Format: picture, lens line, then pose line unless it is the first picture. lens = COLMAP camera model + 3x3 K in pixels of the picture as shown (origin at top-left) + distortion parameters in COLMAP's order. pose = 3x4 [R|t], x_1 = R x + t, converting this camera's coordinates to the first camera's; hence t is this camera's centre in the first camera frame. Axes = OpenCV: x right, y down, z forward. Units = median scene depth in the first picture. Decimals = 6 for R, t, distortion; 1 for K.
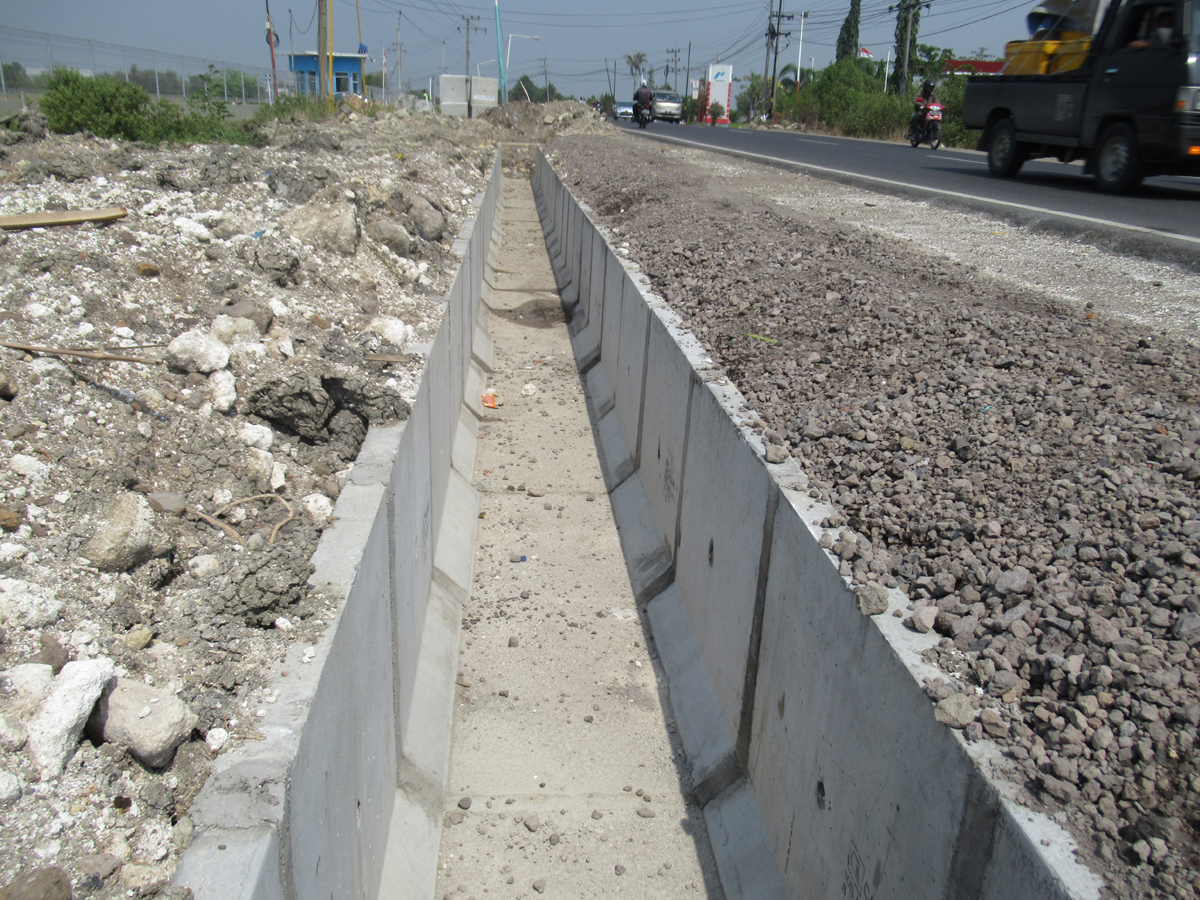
lens RADIAL K [[879.2, 0, 598.6], [0, 879.2, 413.3], [0, 0, 1]] dist [0.041408, 0.000109]
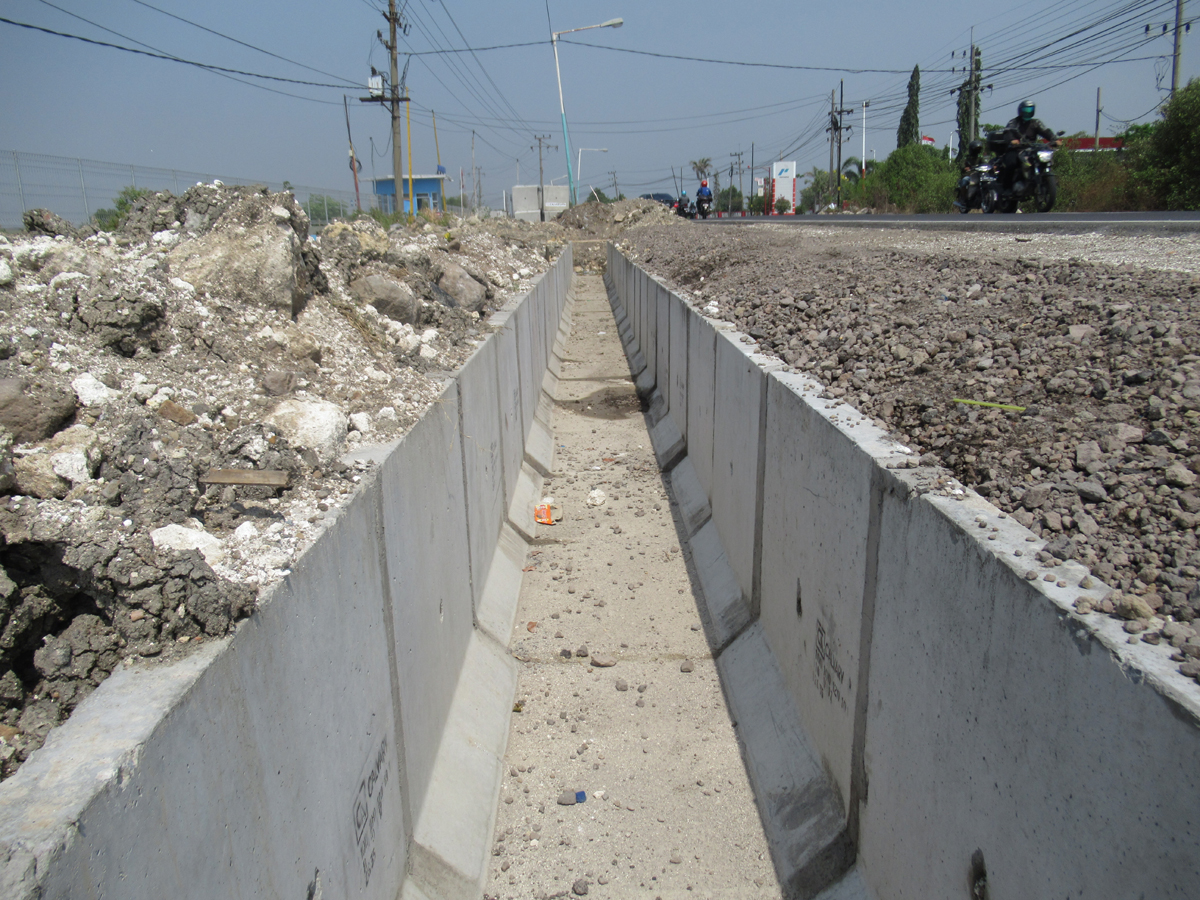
lens RADIAL K [[847.8, 0, 600.0], [0, 847.8, 450.0], [0, 0, 1]] dist [-0.034867, 0.000071]
pose [[0.994531, -0.048110, -0.092700, -0.006486], [0.041905, 0.996821, -0.067764, -0.021654], [0.095666, 0.063509, 0.993385, 0.317710]]
